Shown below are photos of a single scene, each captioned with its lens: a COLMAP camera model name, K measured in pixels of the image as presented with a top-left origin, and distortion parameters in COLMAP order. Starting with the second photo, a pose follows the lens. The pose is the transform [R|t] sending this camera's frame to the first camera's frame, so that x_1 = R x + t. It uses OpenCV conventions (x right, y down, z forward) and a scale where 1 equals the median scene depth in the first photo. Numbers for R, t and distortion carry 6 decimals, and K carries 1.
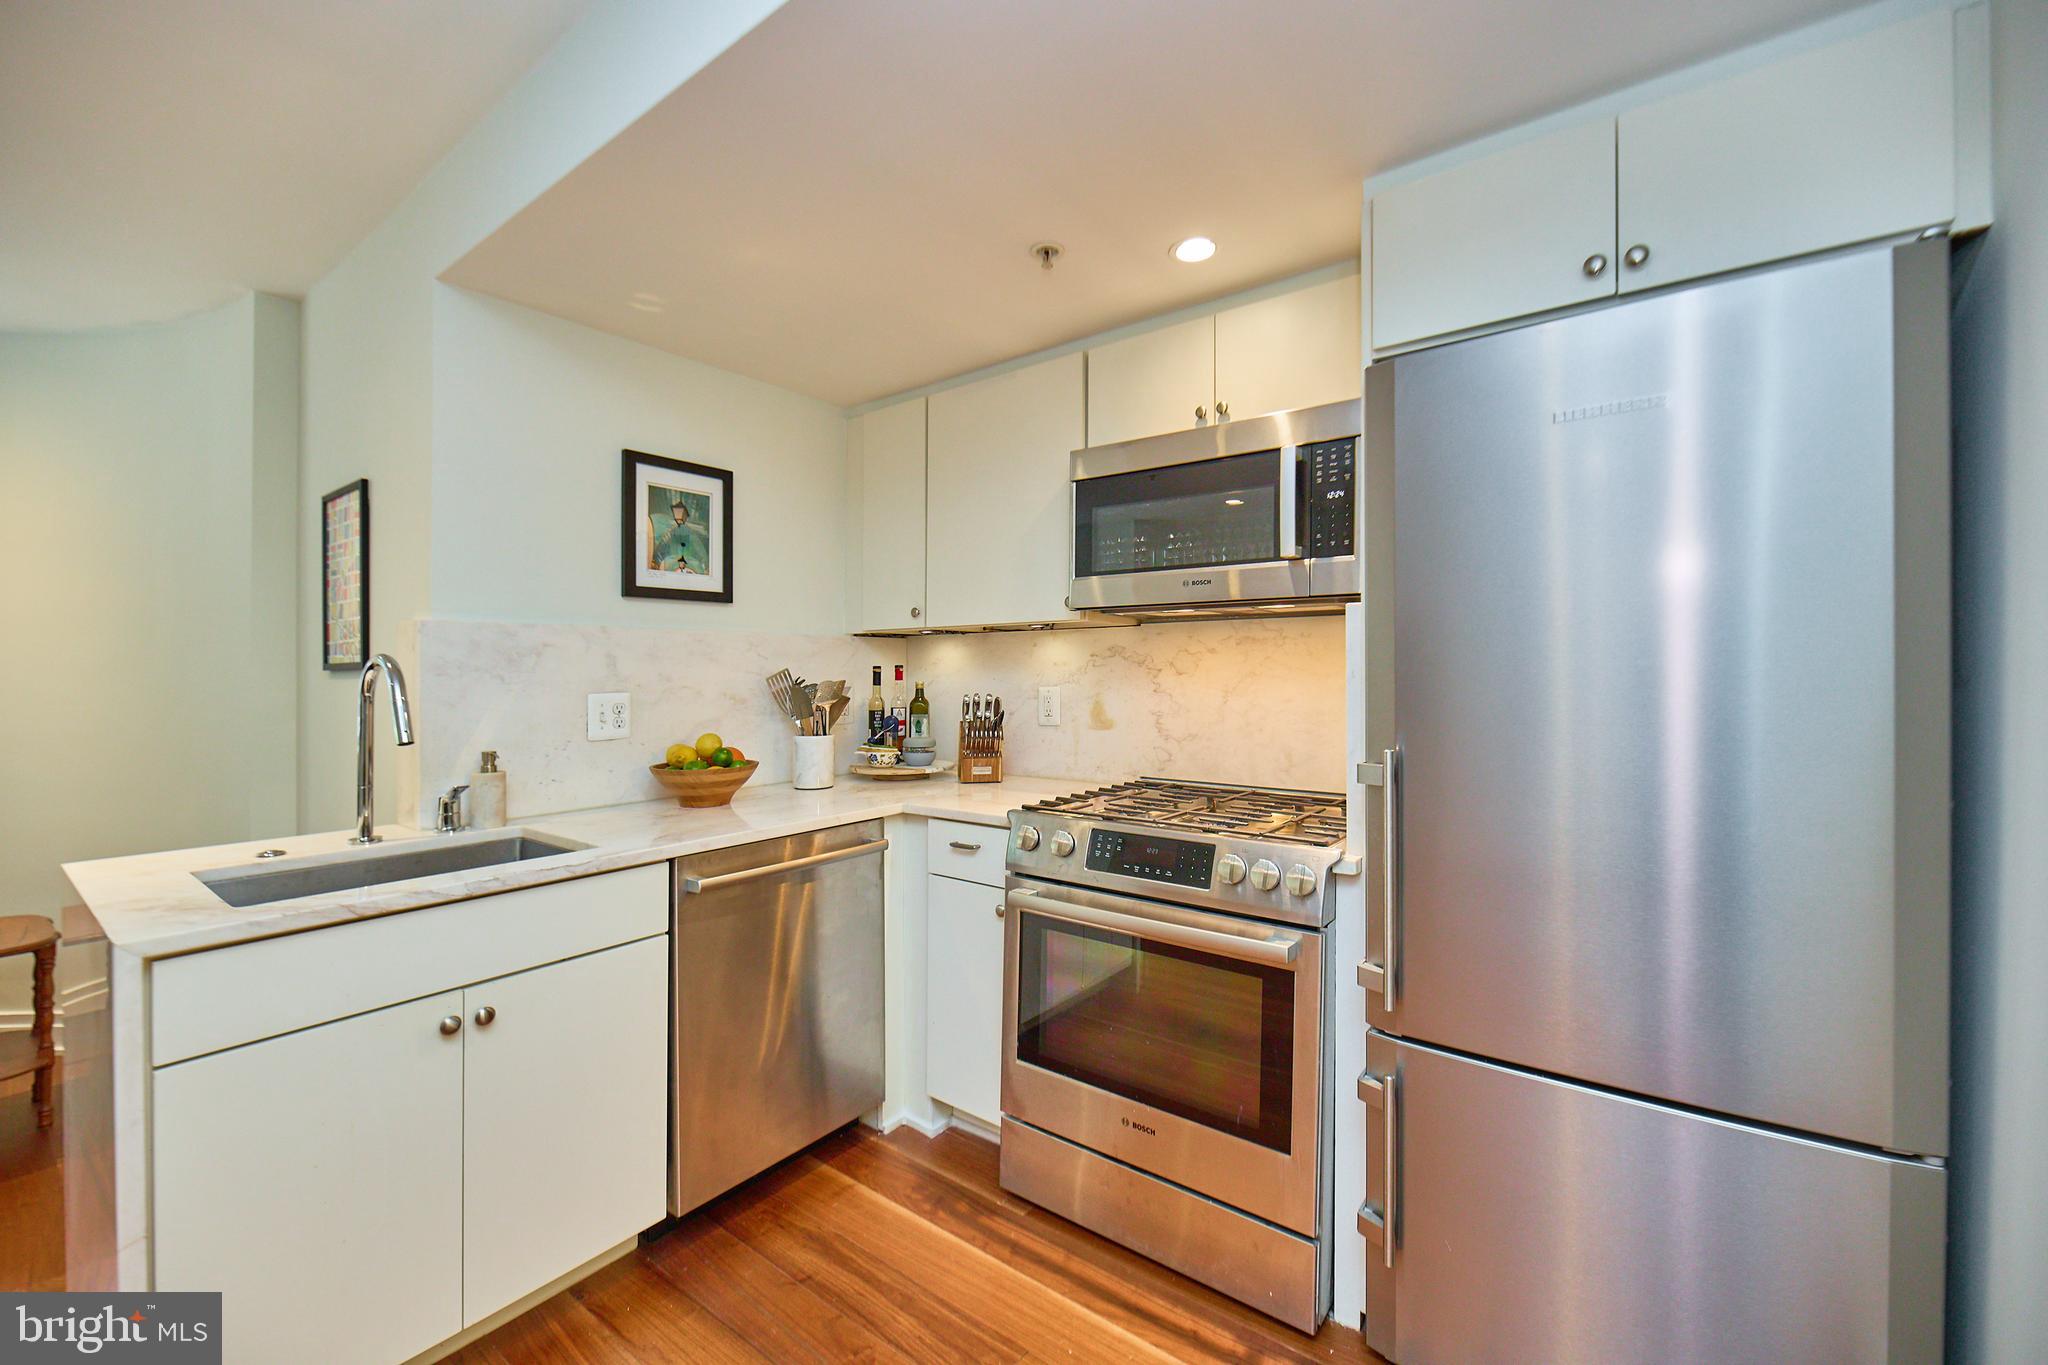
lens RADIAL K [[836.0, 0, 1060.5], [0, 836.0, 674.1], [0, 0, 1]] dist [0.001943, 0.000011]
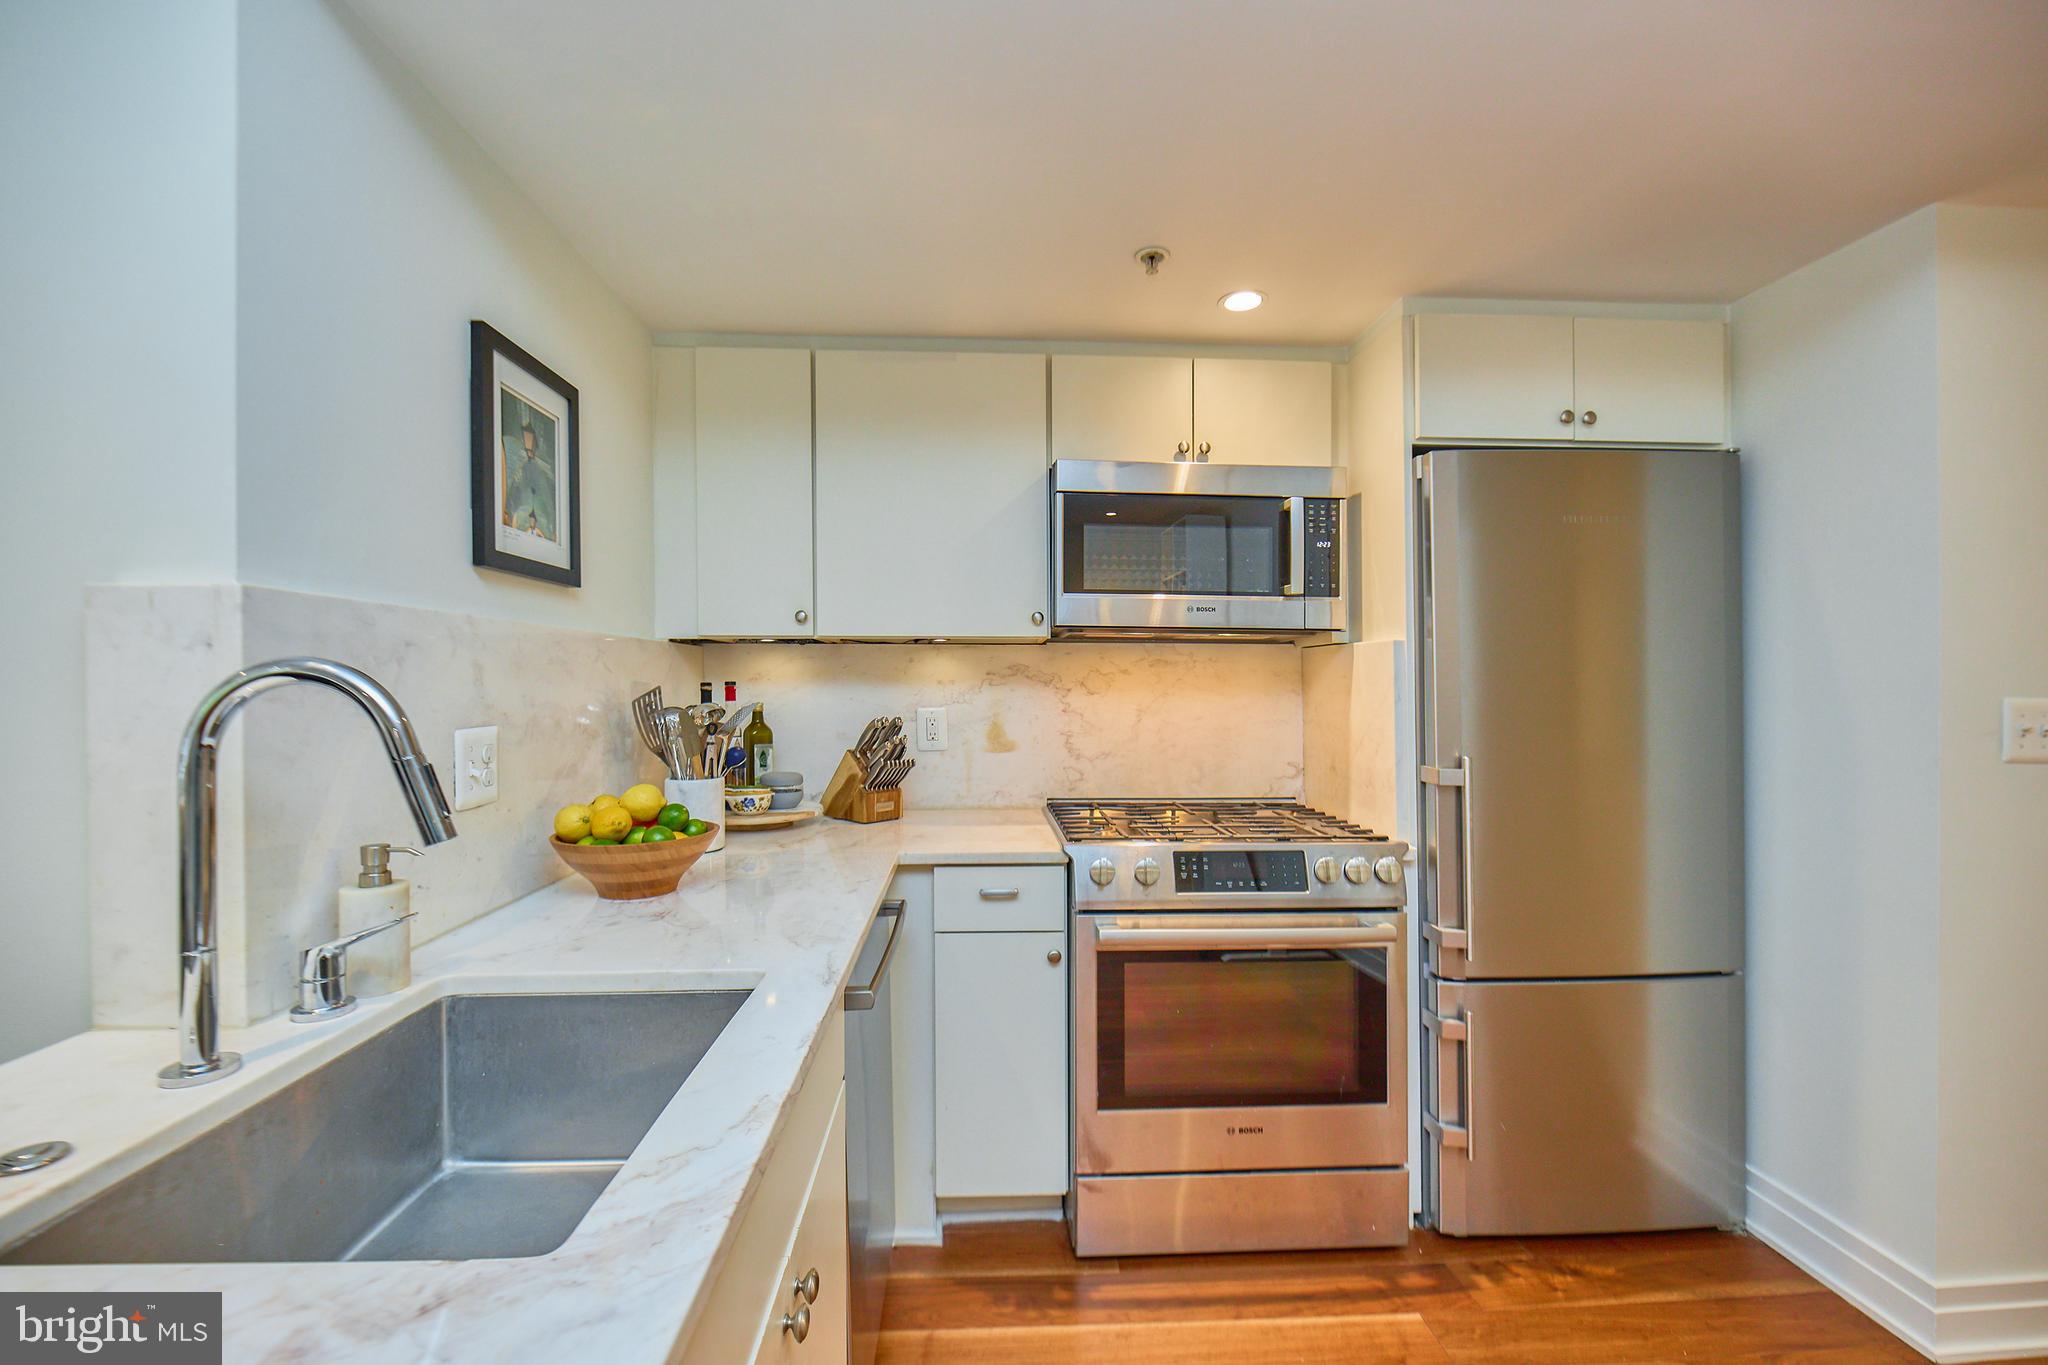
lens RADIAL K [[832.5, 0, 1027.7], [0, 832.5, 687.9], [0, 0, 1]] dist [0.001777, -0.000088]
pose [[0.768491, 0.004278, 0.639846, -0.614783], [-0.004836, 0.999988, -0.000878, -0.006788], [-0.639842, -0.002420, 0.768503, 0.295759]]
